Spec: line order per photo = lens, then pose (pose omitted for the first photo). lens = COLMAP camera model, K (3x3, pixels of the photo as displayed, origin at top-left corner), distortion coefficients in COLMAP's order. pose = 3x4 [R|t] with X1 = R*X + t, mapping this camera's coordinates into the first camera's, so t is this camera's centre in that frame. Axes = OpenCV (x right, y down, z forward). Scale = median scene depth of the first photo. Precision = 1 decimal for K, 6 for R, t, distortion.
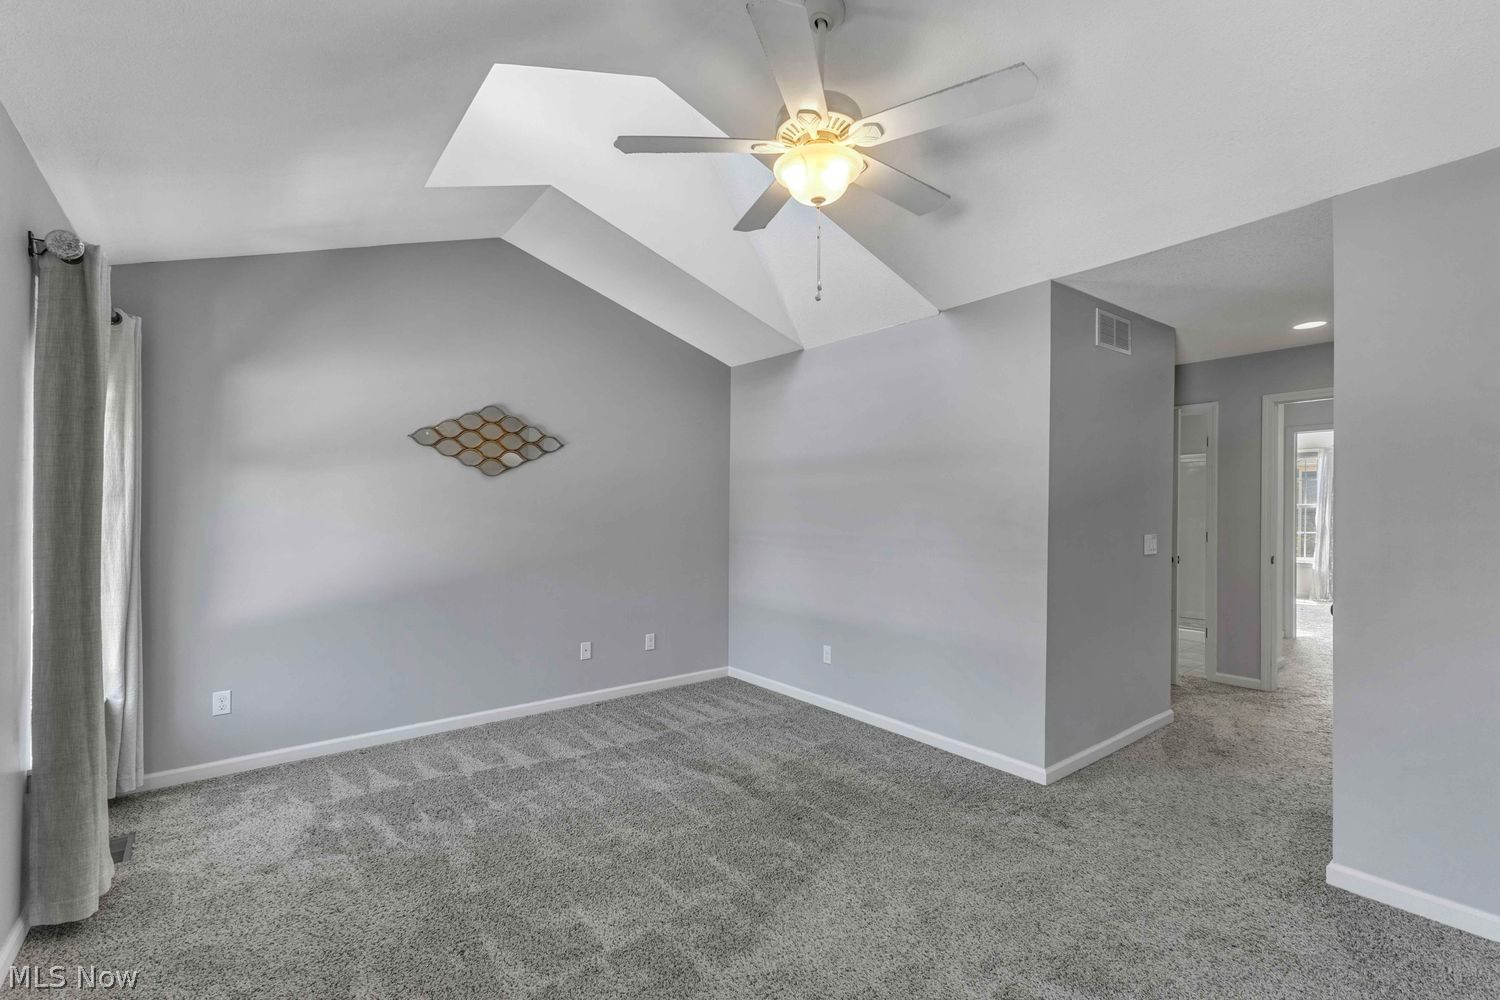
lens RADIAL K [[658.8, 0, 755.4], [0, 658.8, 499.6], [0, 0, 1]] dist [0.002063, -0.001794]
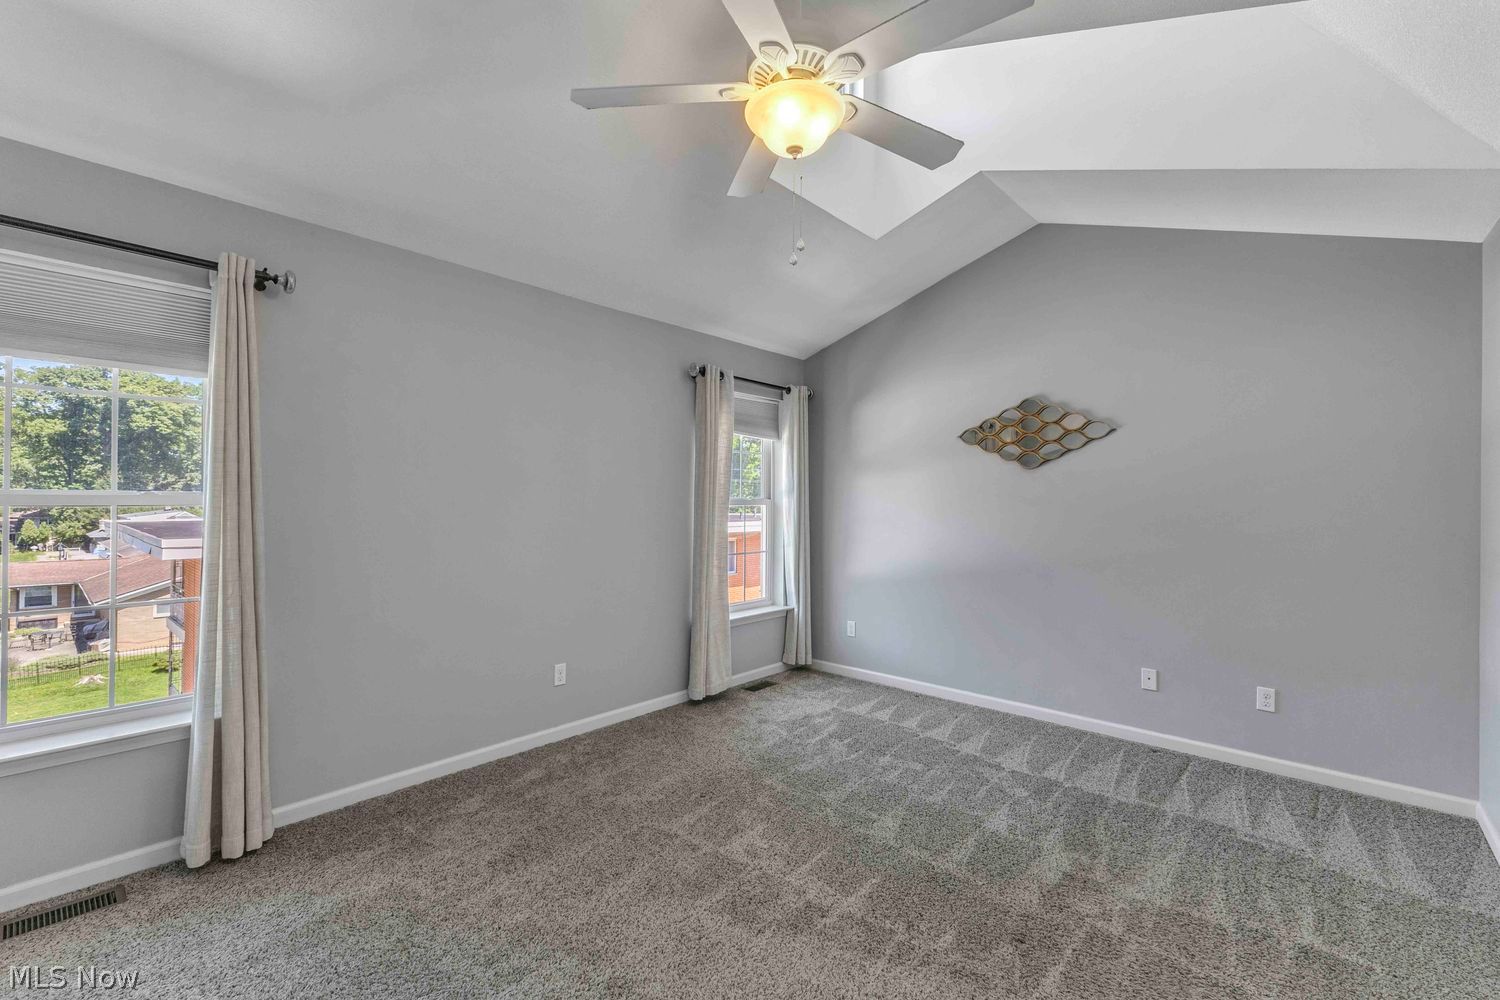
lens RADIAL K [[658.8, 0, 754.7], [0, 658.8, 502.0], [0, 0, 1]] dist [0.002063, -0.001794]
pose [[0.160617, 0.006972, -0.986992, 0.597209], [-0.000149, 0.999975, 0.007040, 0.007905], [0.987017, -0.000983, 0.160614, 0.507074]]
